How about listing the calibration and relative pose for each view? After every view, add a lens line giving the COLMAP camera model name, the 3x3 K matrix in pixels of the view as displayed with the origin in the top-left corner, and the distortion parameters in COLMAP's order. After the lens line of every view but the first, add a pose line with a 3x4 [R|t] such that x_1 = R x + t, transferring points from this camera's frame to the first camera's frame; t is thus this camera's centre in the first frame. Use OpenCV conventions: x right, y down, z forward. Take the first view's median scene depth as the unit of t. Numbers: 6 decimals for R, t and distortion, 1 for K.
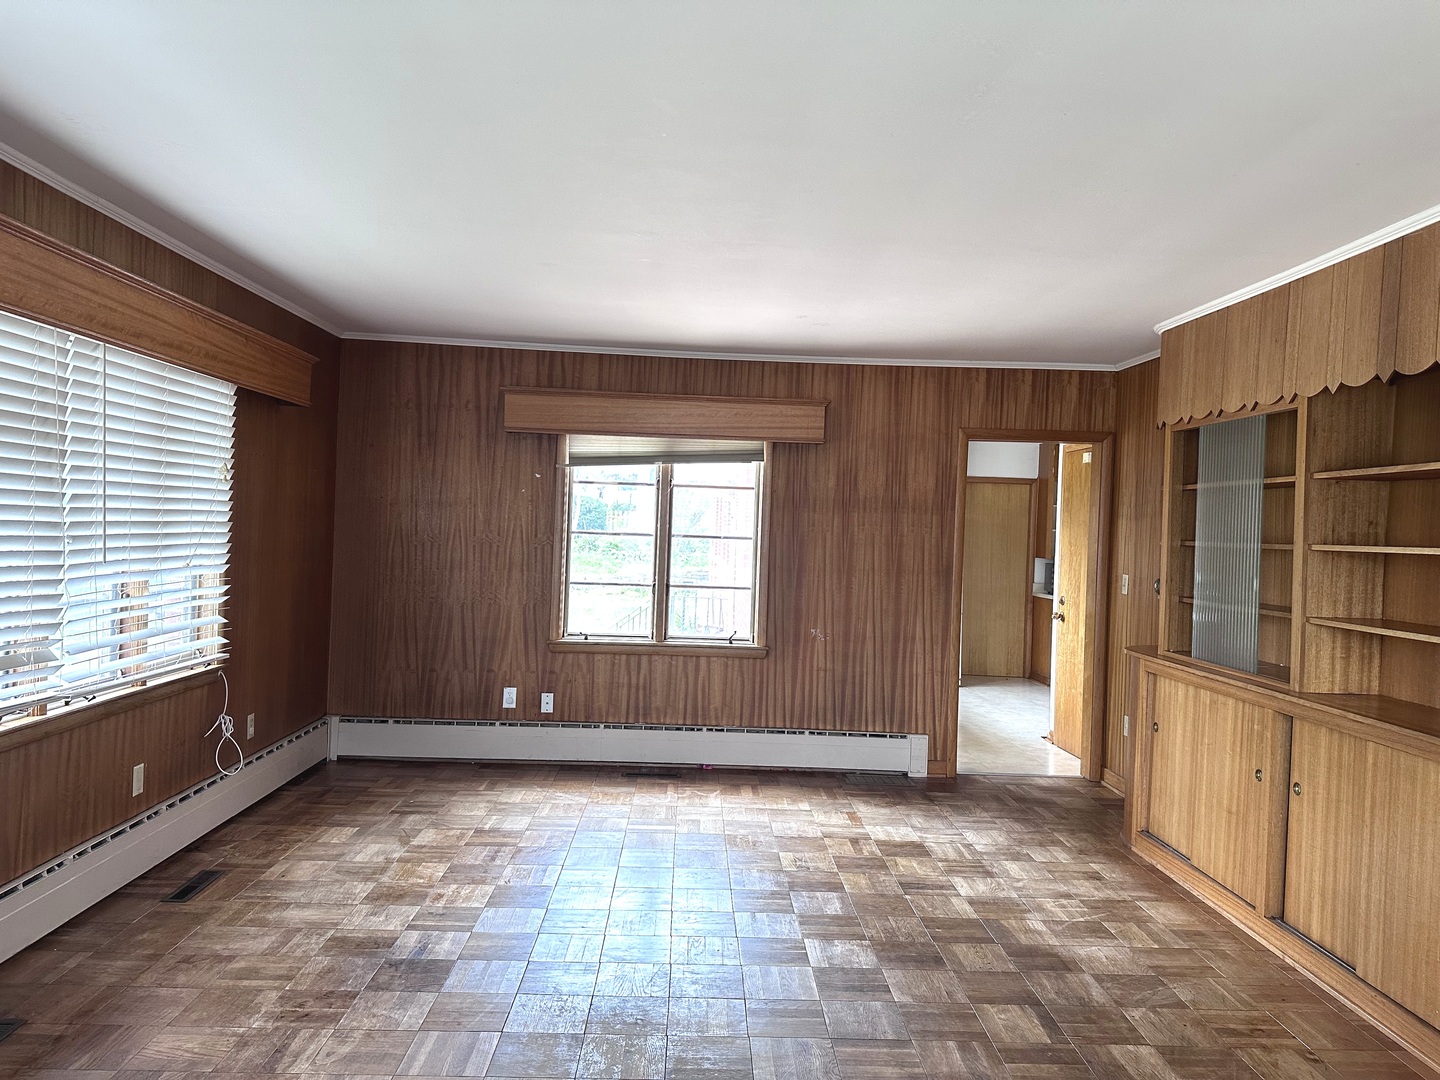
lens RADIAL K [[1015.8, 0, 725.6], [0, 1015.8, 535.6], [0, 0, 1]] dist [0.055392, -0.070730]
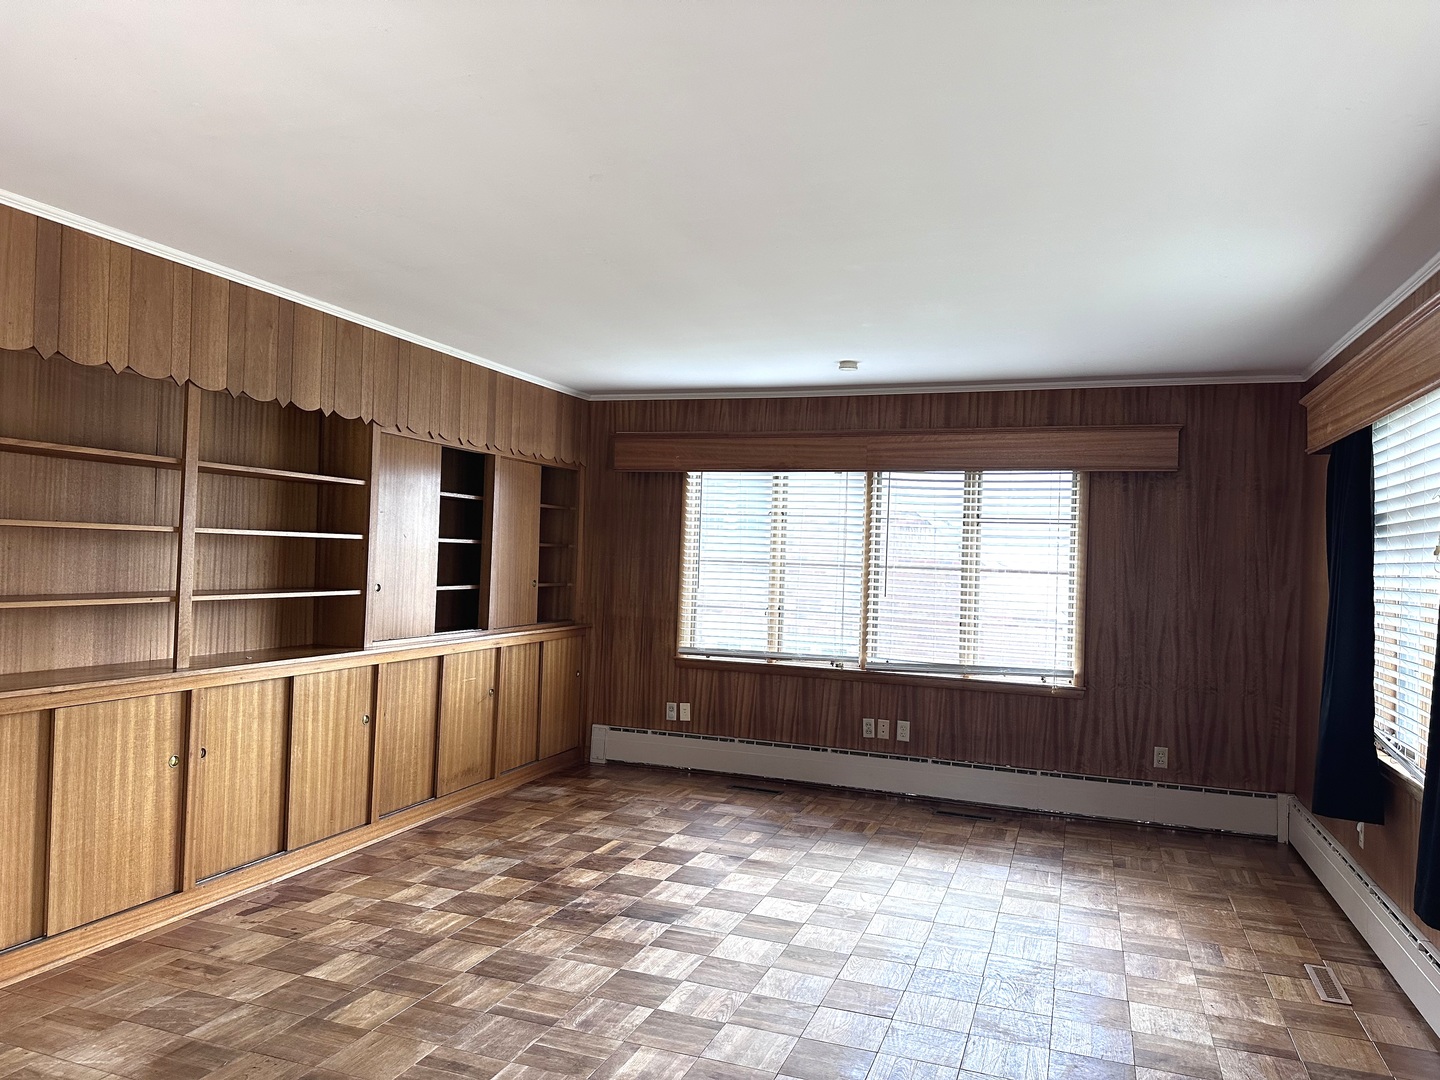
lens RADIAL K [[1015.8, 0, 724.0], [0, 1015.8, 548.5], [0, 0, 1]] dist [0.055392, -0.070730]
pose [[-0.929559, -0.072987, 0.361377, -0.376240], [-0.074690, 0.997164, 0.009273, -0.023680], [-0.361029, -0.018371, -0.932374, 1.775831]]
